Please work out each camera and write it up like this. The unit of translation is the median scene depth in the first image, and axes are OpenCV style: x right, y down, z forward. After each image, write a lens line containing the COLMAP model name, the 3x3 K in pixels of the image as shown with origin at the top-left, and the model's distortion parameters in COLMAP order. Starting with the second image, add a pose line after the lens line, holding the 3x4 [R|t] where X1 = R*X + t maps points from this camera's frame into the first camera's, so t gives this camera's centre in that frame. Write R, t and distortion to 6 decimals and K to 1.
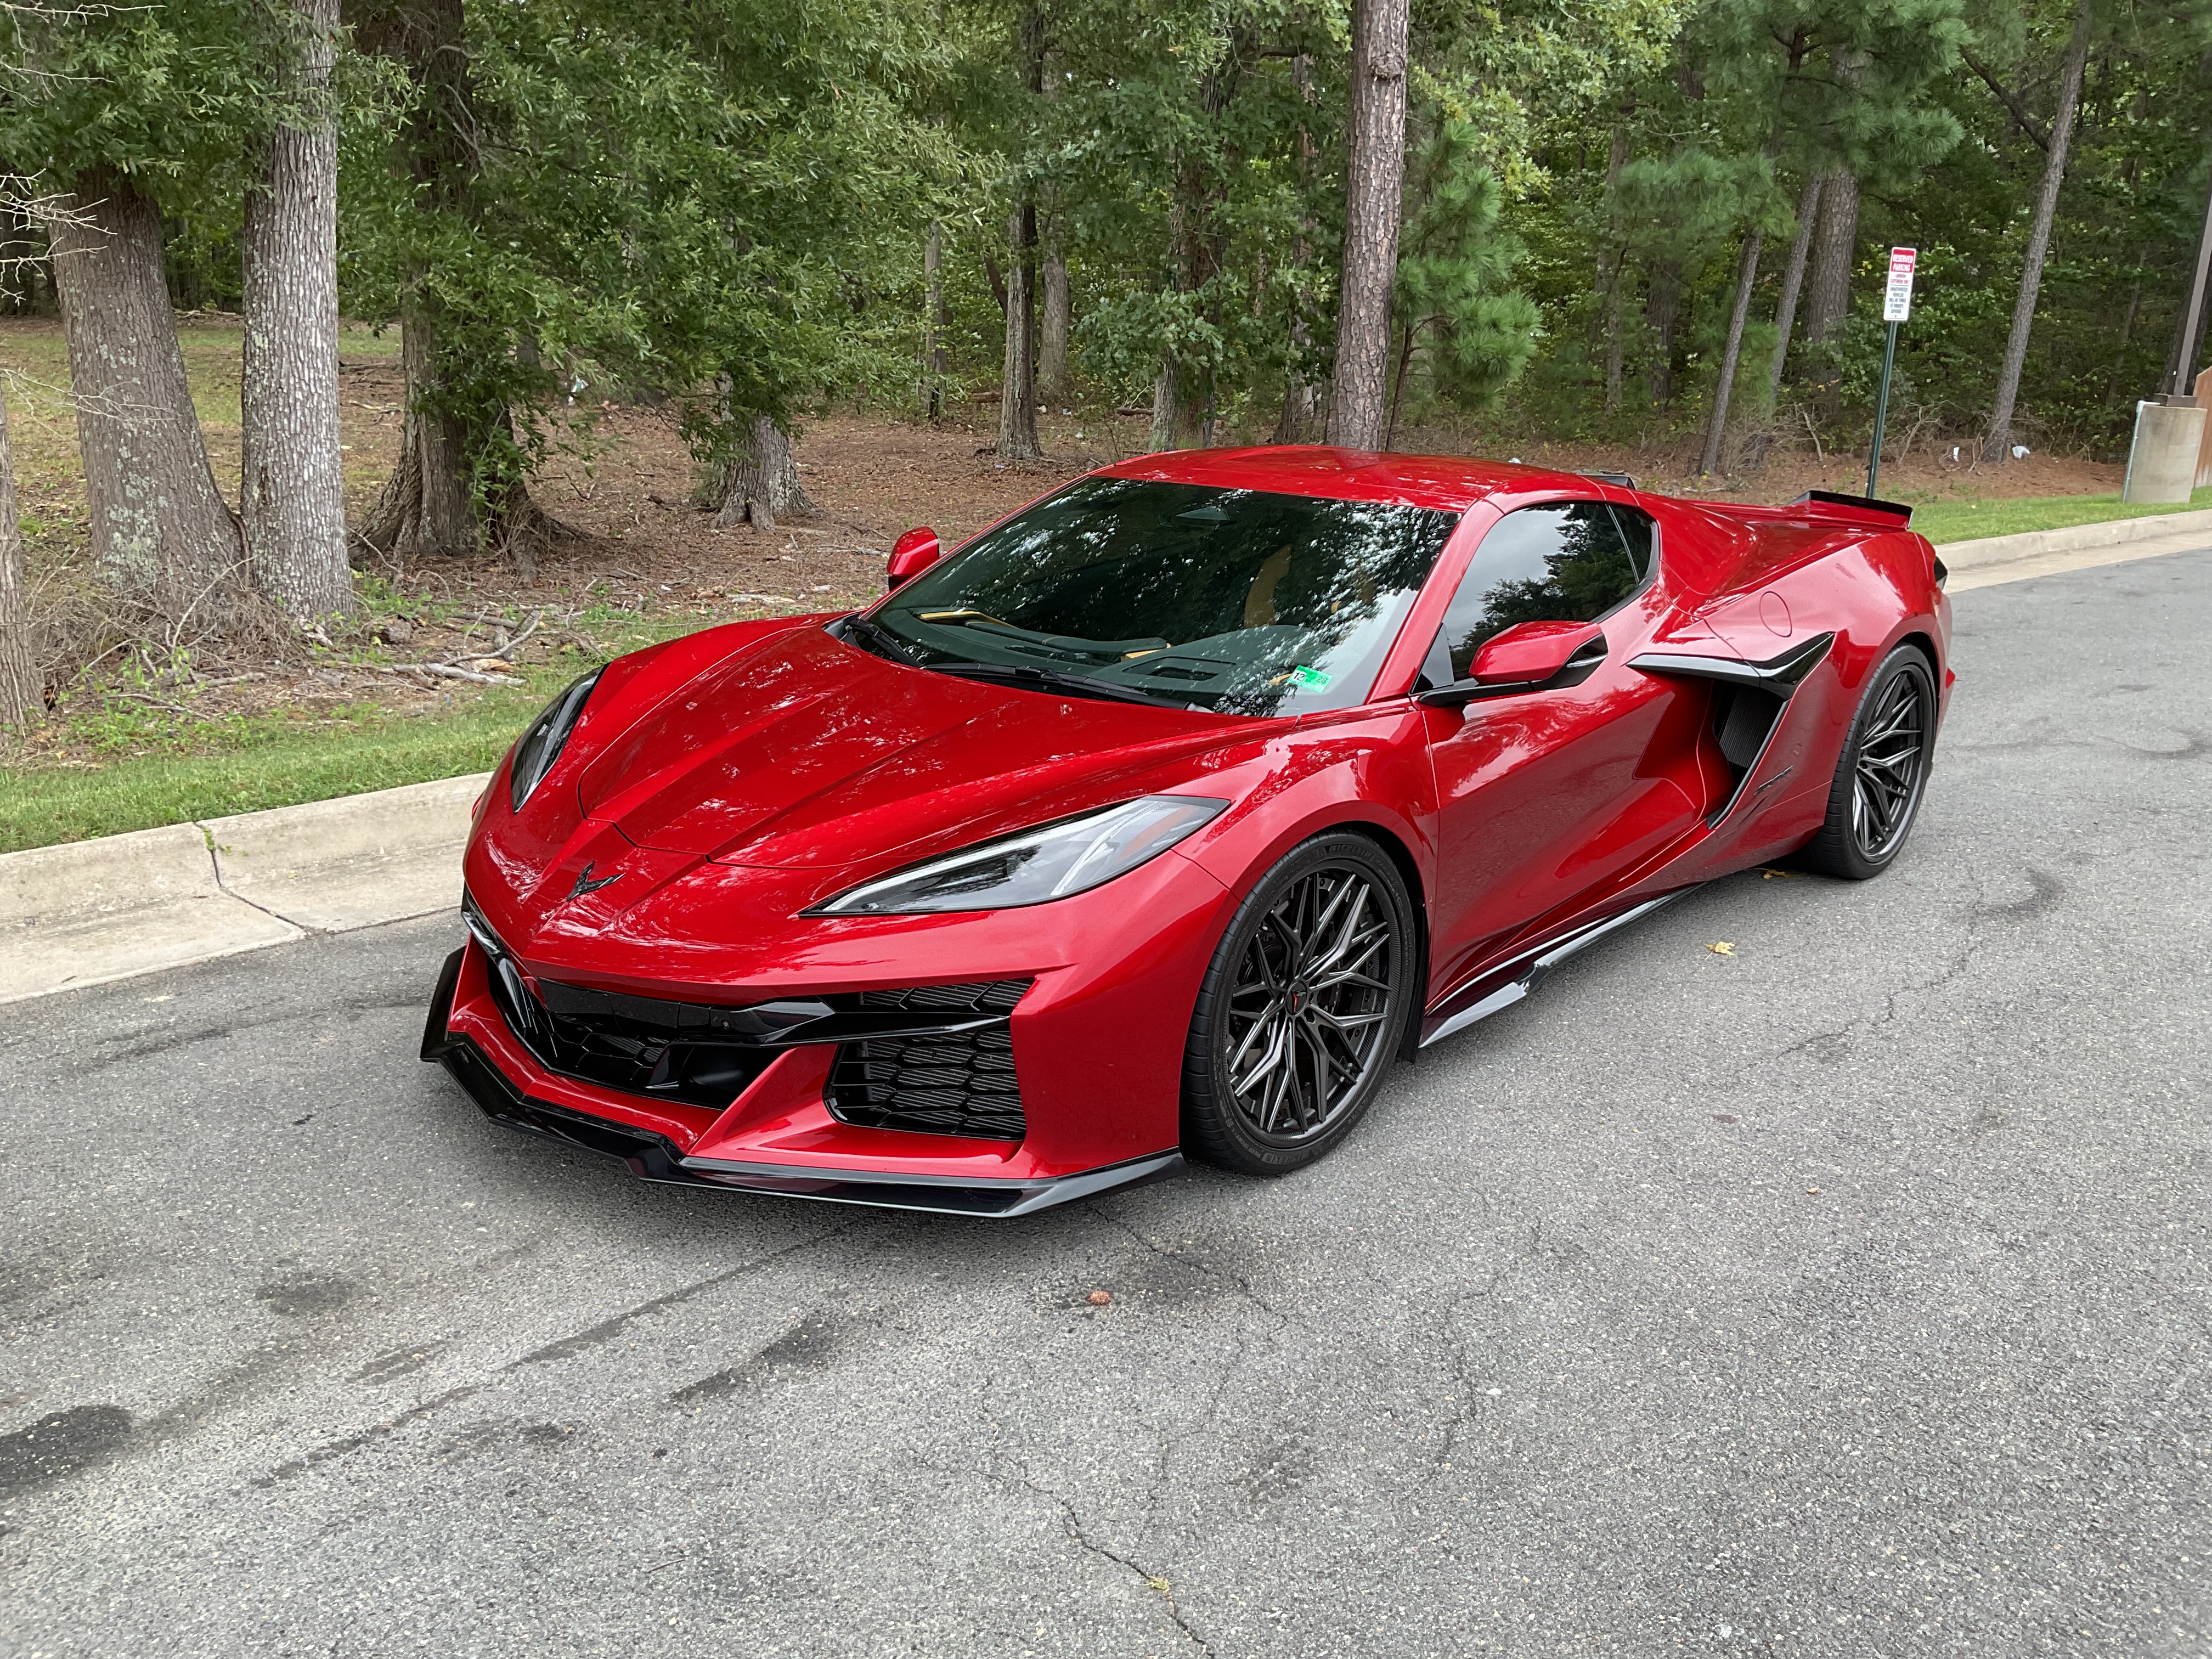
lens RADIAL K [[1879.3, 0, 1108.8], [0, 1879.3, 793.2], [0, 0, 1]] dist [0.101421, -0.159081]
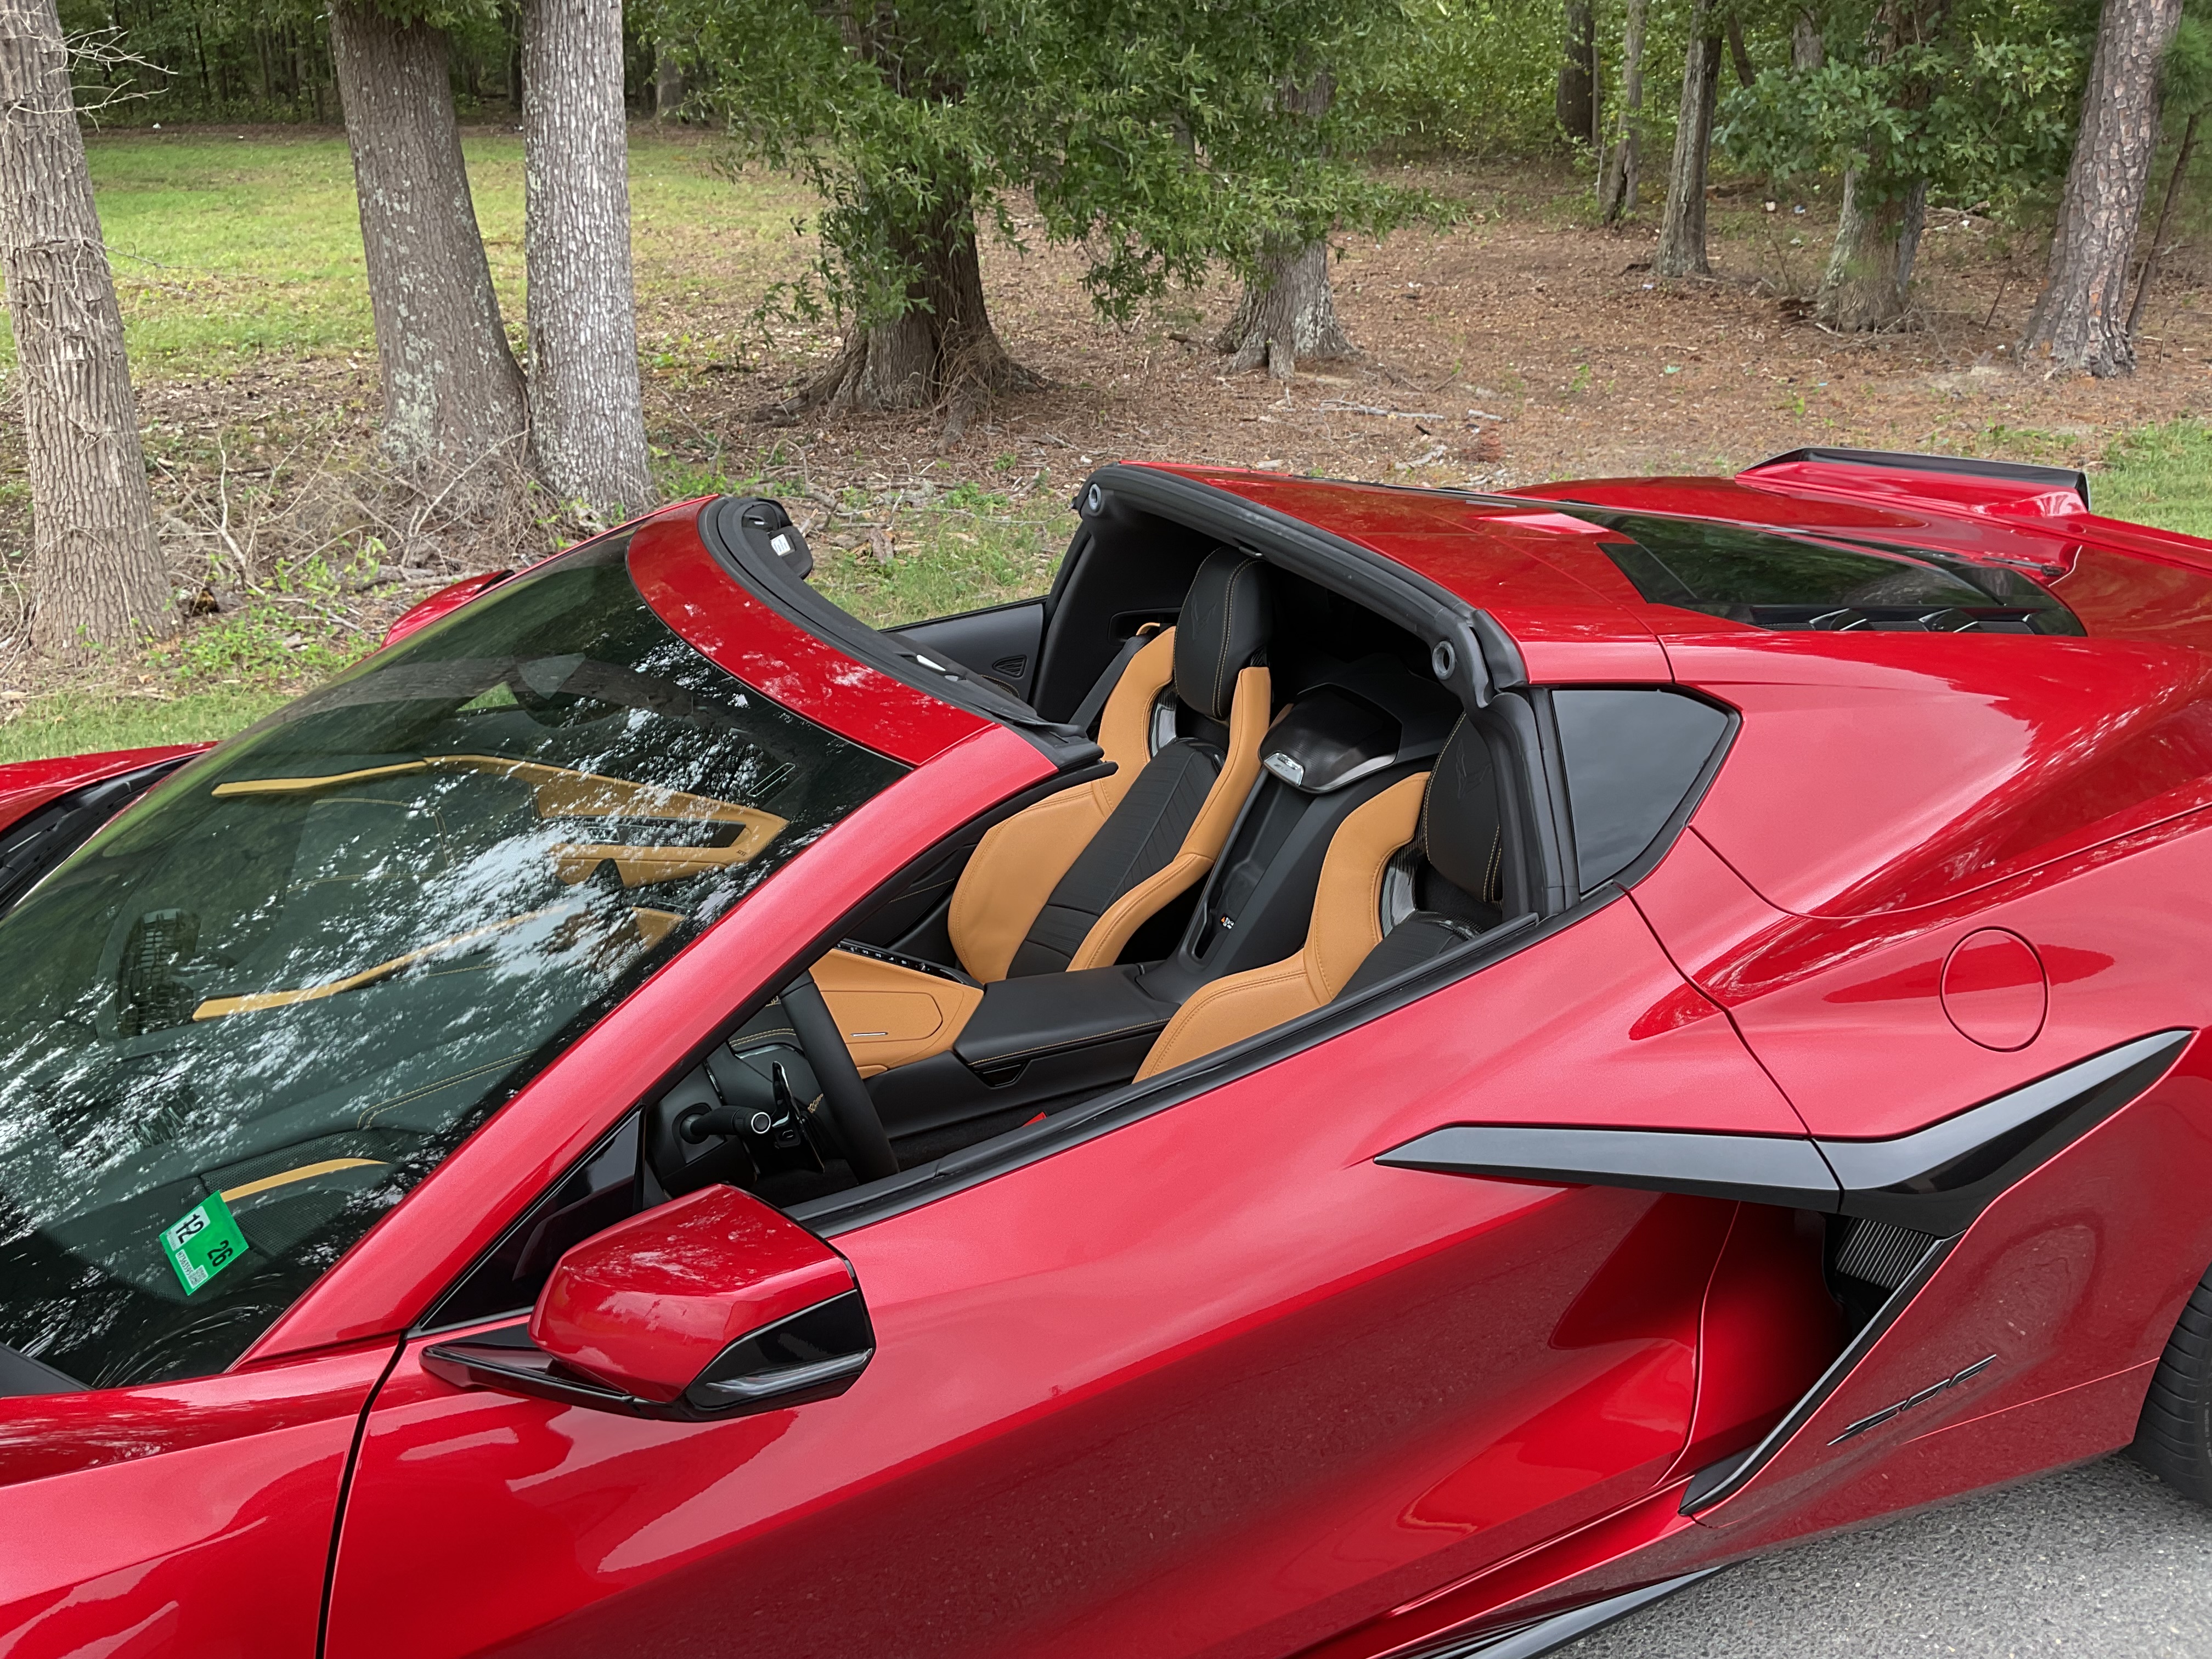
lens RADIAL K [[1890.7, 0, 1110.3], [0, 1890.7, 763.0], [0, 0, 1]] dist [0.169267, -0.337545]
pose [[0.912957, 0.110274, -0.392874, 0.167687], [-0.073754, 0.991529, 0.106918, -0.085773], [0.401336, -0.068635, 0.913356, 0.277599]]
